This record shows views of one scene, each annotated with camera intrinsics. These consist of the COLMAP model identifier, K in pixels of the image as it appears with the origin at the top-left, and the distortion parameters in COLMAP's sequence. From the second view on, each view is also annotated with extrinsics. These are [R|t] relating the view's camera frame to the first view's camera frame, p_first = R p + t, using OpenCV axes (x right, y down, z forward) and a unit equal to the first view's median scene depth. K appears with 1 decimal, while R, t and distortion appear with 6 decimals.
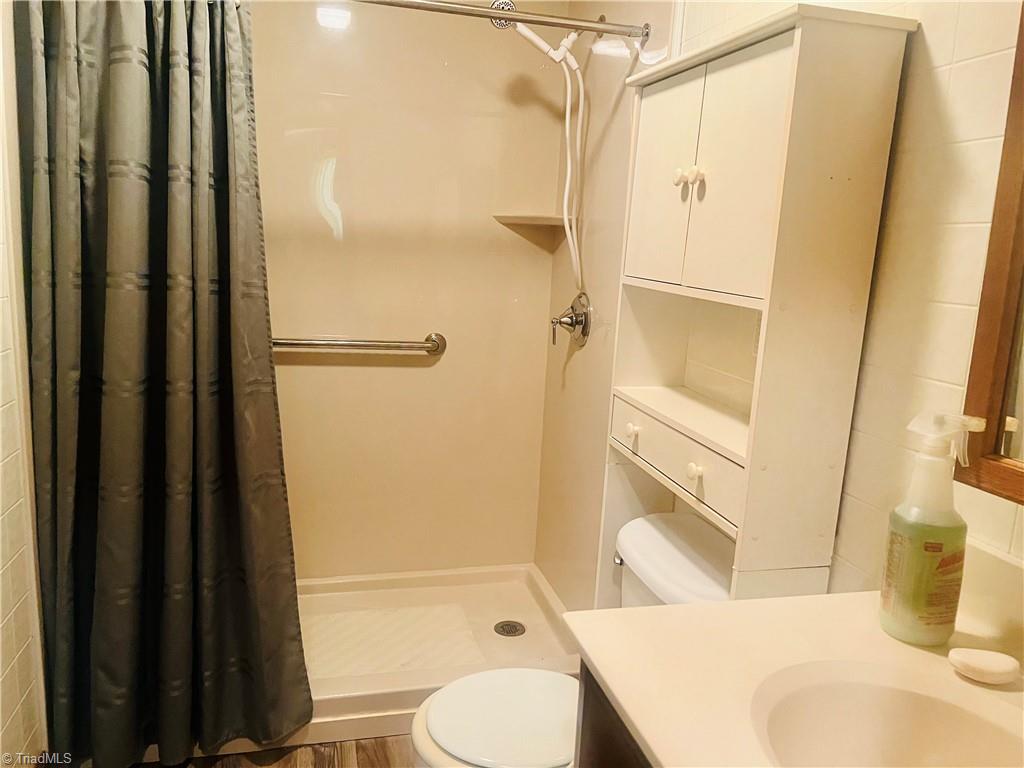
lens RADIAL K [[766.8, 0, 504.4], [0, 766.8, 402.1], [0, 0, 1]] dist [0.064304, -0.119124]
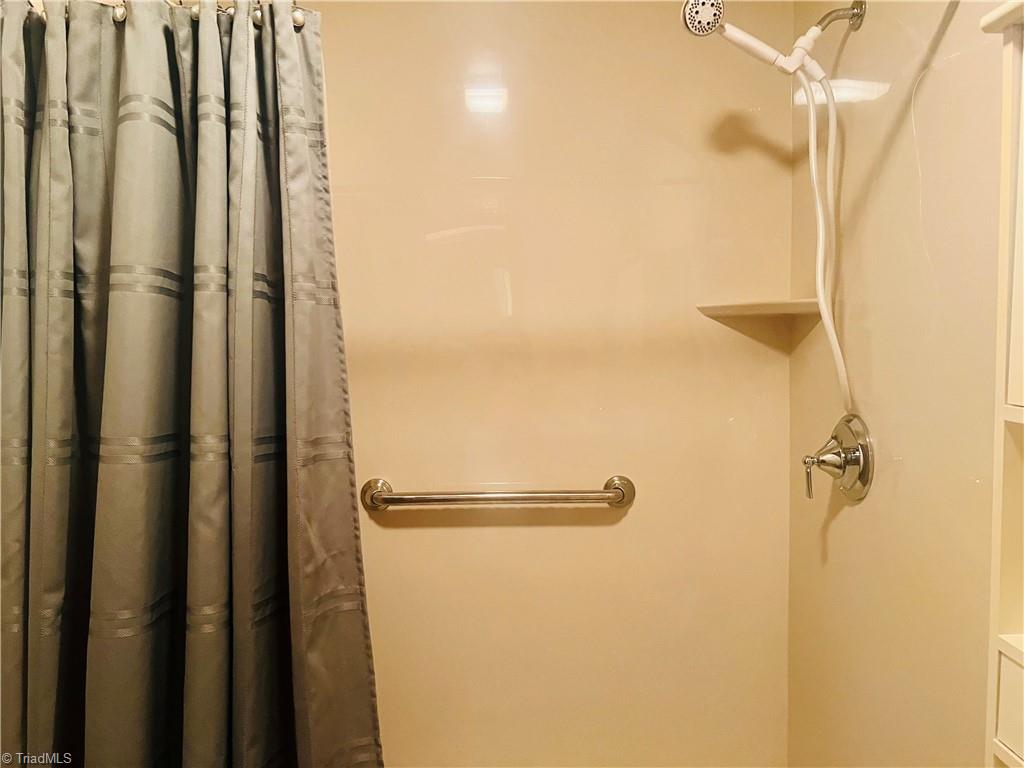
lens RADIAL K [[766.8, 0, 504.4], [0, 766.8, 402.1], [0, 0, 1]] dist [0.064304, -0.119124]
pose [[0.971211, -0.049053, -0.233118, -0.037381], [0.018657, 0.991227, -0.130847, -0.102109], [0.237491, 0.122731, 0.963605, 0.438538]]
